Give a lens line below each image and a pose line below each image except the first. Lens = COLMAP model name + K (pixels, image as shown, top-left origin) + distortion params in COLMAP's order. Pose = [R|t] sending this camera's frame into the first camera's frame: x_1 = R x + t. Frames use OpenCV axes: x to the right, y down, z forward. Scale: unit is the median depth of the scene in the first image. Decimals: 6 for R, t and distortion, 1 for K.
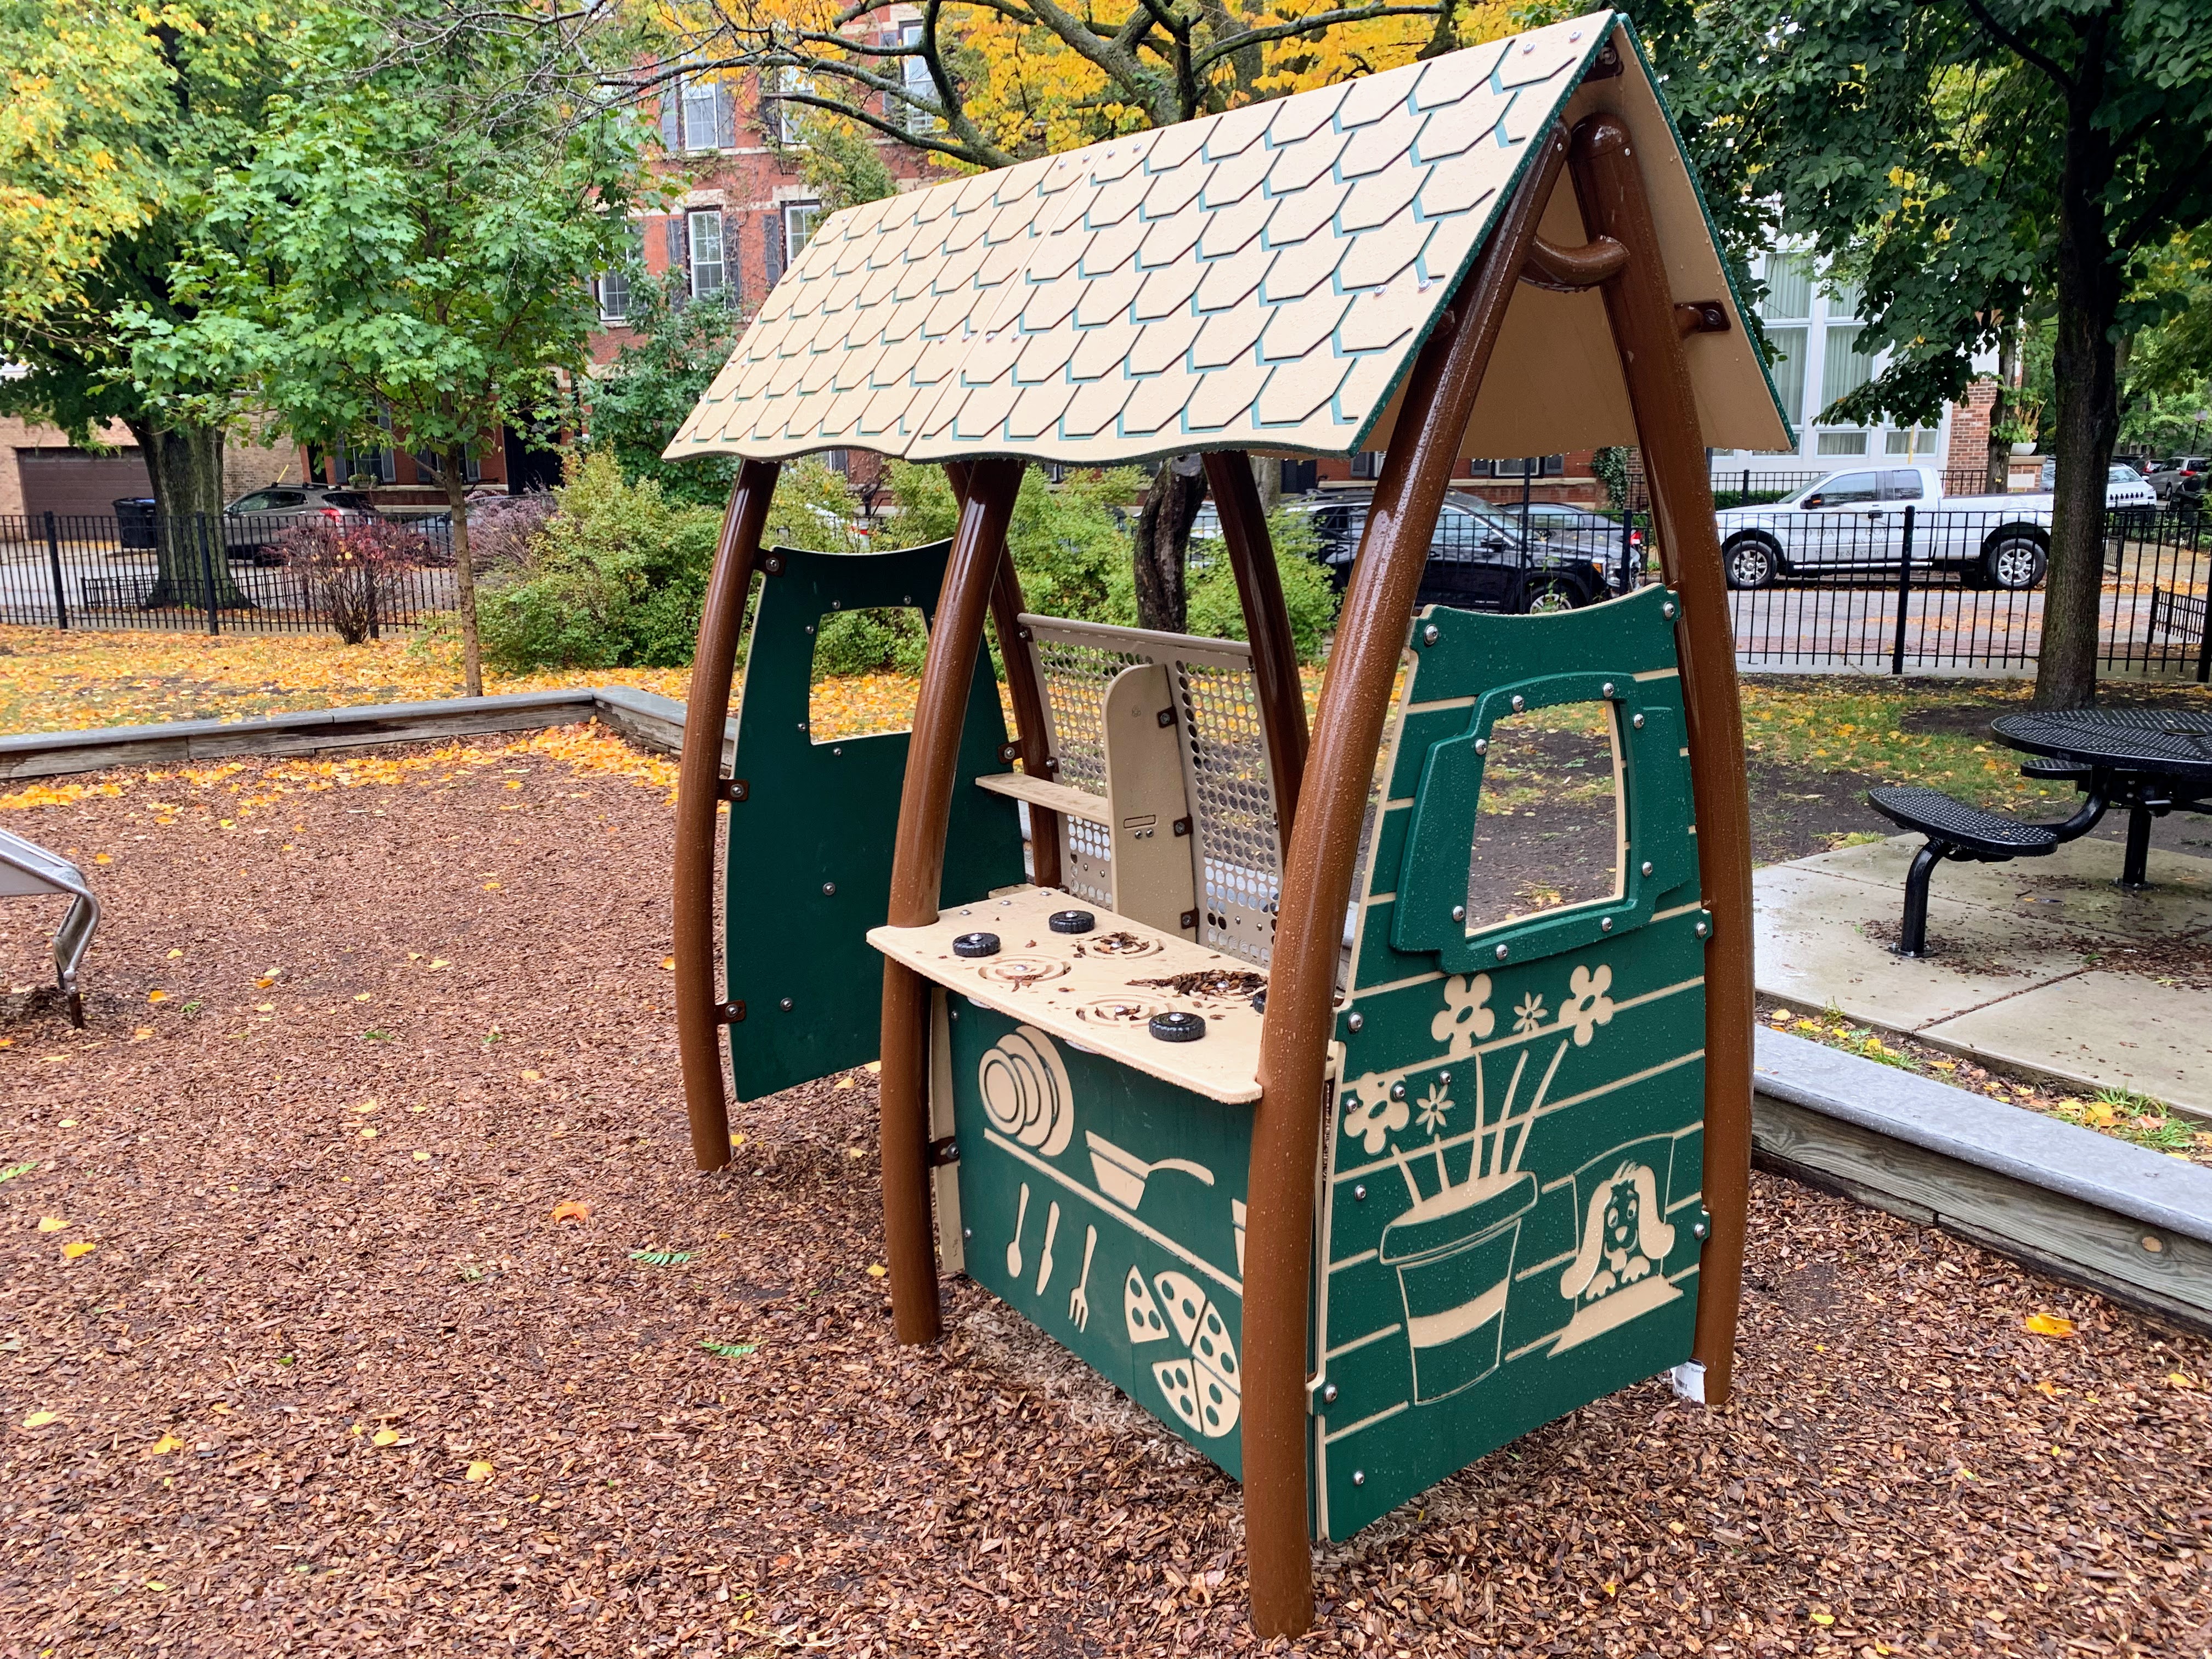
lens RADIAL K [[1685.0, 0, 1095.3], [0, 1685.0, 827.5], [0, 0, 1]] dist [0.011984, -0.015760]
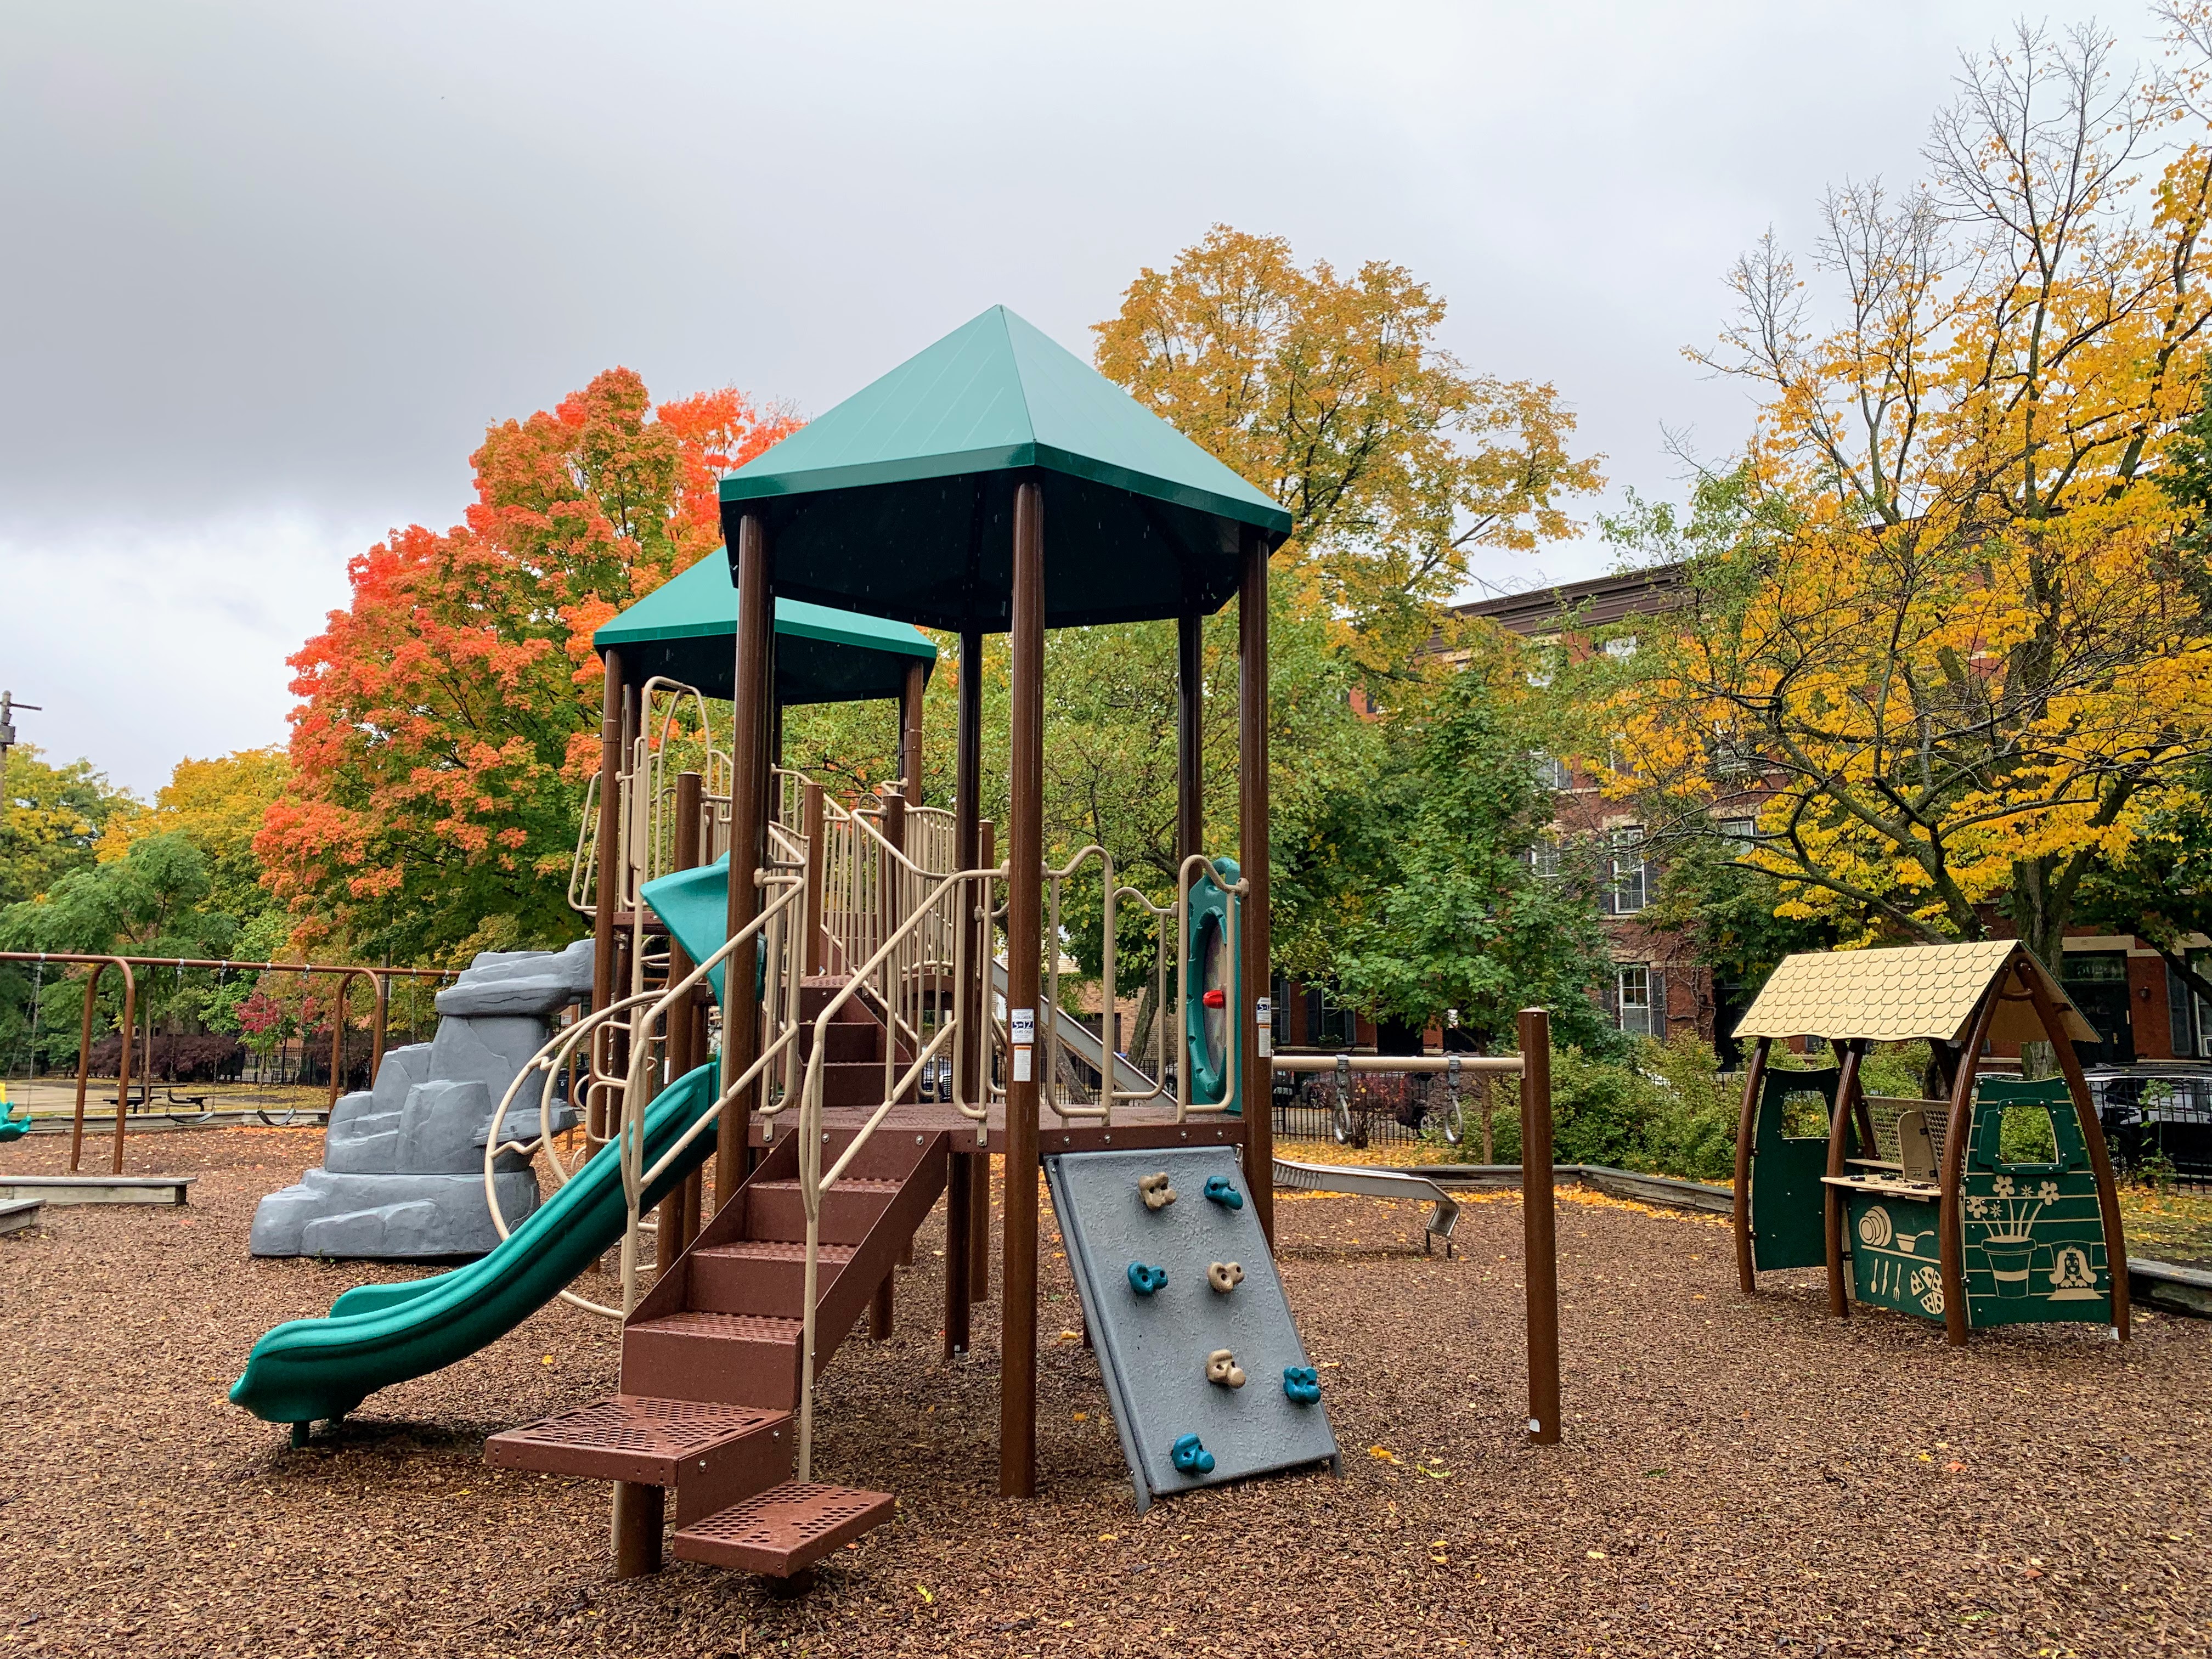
lens RADIAL K [[1685.0, 0, 1096.6], [0, 1685.0, 807.1], [0, 0, 1]] dist [0.011984, -0.015760]
pose [[0.903851, -0.044257, -0.425552, 0.026920], [-0.102398, 0.943352, -0.315597, 0.658451], [0.415413, 0.328828, 0.848118, -3.088959]]
